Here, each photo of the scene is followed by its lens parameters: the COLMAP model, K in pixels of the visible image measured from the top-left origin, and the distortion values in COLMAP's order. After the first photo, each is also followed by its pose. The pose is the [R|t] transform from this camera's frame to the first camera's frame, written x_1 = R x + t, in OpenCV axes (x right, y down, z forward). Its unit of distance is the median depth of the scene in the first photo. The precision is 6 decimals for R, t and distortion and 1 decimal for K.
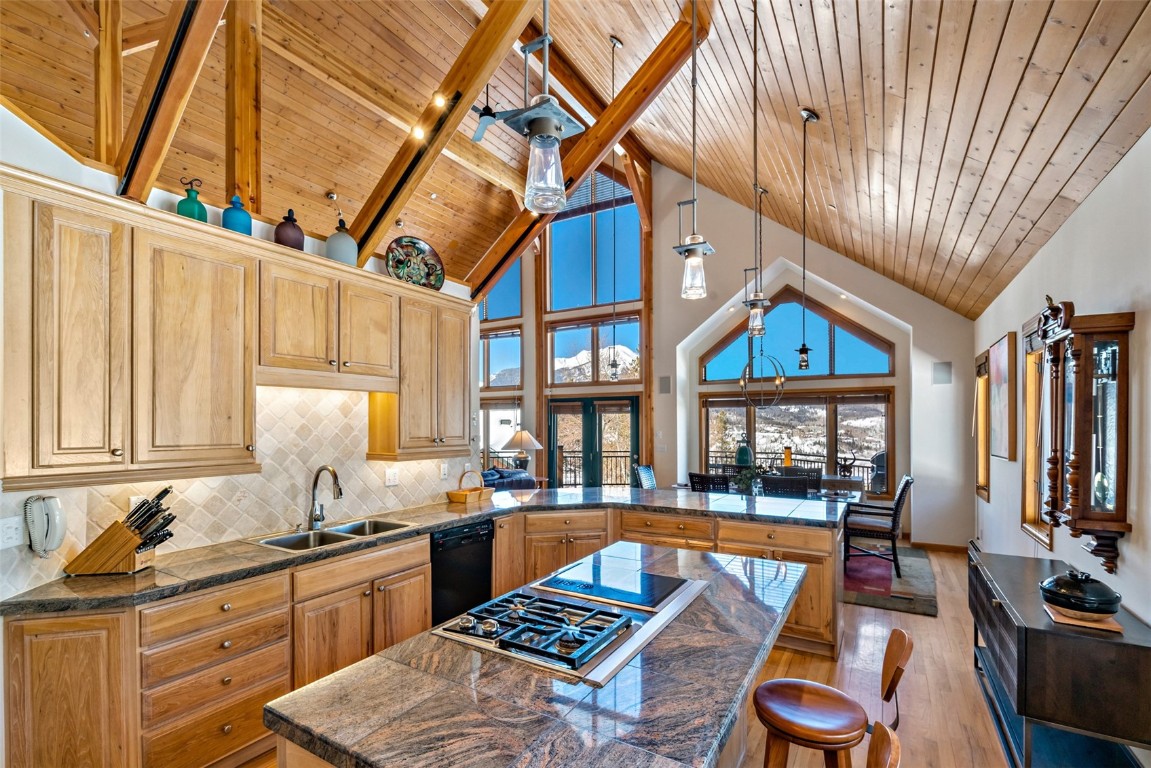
lens RADIAL K [[522.1, 0, 570.7], [0, 522.1, 420.3], [0, 0, 1]] dist [-0.002566, 0.002335]
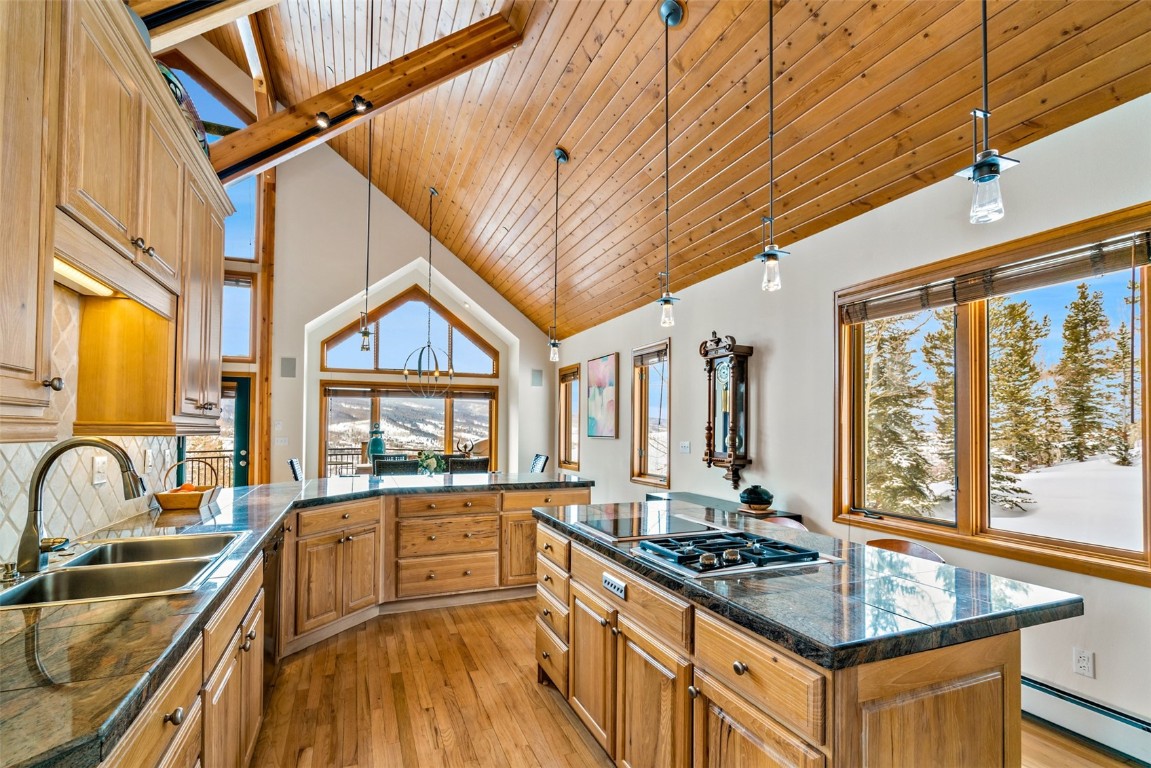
lens RADIAL K [[522.1, 0, 565.2], [0, 522.1, 418.6], [0, 0, 1]] dist [-0.002566, 0.002335]
pose [[0.601959, 0.020487, 0.798264, -0.263248], [-0.011539, 0.999790, -0.016957, 0.030055], [-0.798444, 0.000996, 0.602069, 0.134736]]
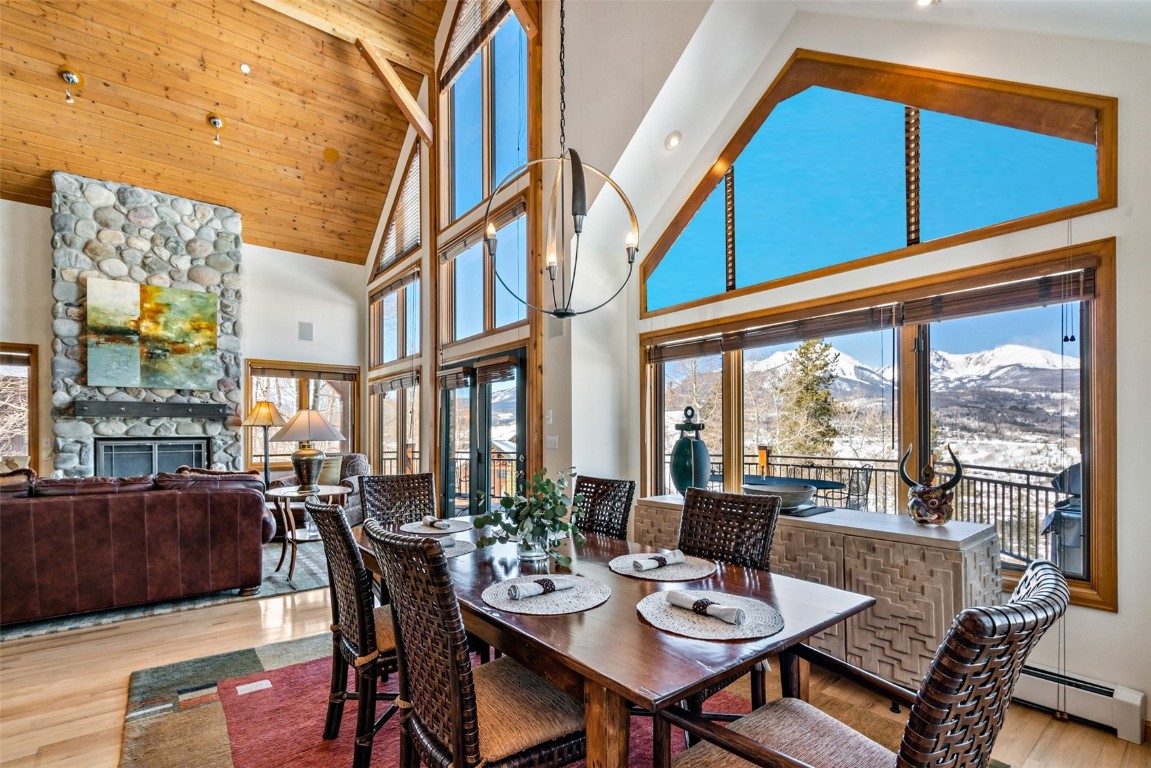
lens RADIAL K [[522.1, 0, 564.6], [0, 522.1, 430.6], [0, 0, 1]] dist [-0.002566, 0.002335]
pose [[0.934861, -0.000510, -0.355013, 0.426912], [0.002457, 0.999984, 0.005034, 0.045098], [0.355005, -0.005578, 0.934848, 0.597069]]
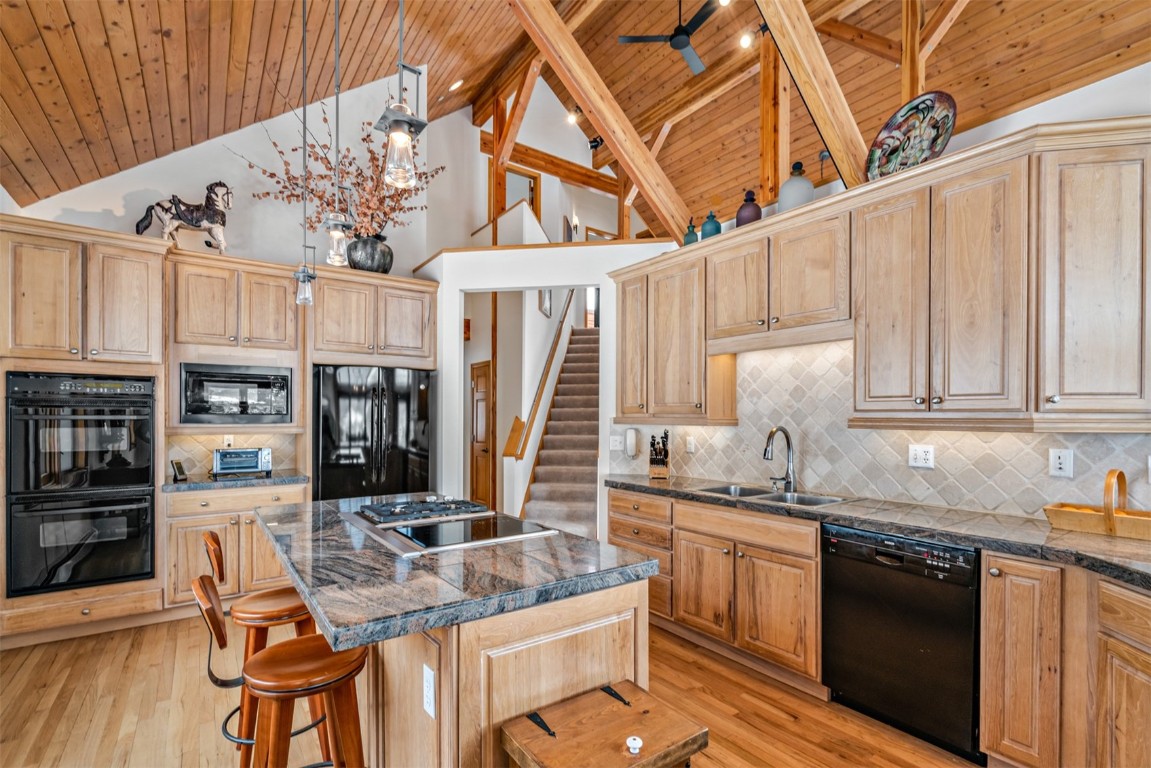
lens RADIAL K [[522.1, 0, 571.3], [0, 522.1, 418.4], [0, 0, 1]] dist [-0.002566, 0.002335]
pose [[-0.398926, 0.005021, -0.916970, 0.257538], [0.006154, 0.999977, 0.002798, 0.028874], [0.916963, -0.004527, -0.398947, 0.450711]]
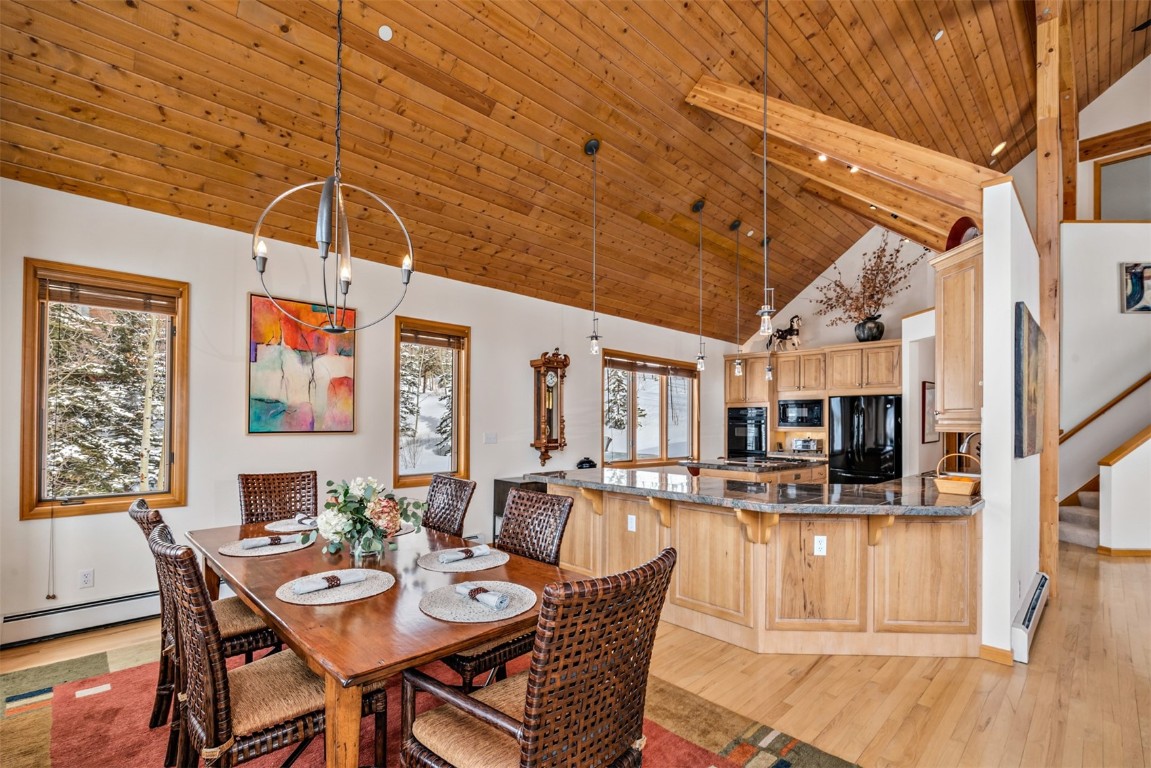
lens RADIAL K [[522.1, 0, 579.2], [0, 522.1, 420.6], [0, 0, 1]] dist [-0.002566, 0.002335]
pose [[-0.970073, -0.006171, 0.242735, 0.097331], [-0.008956, 0.999906, -0.010370, 0.036873], [-0.242649, -0.012233, -0.970037, 1.146113]]
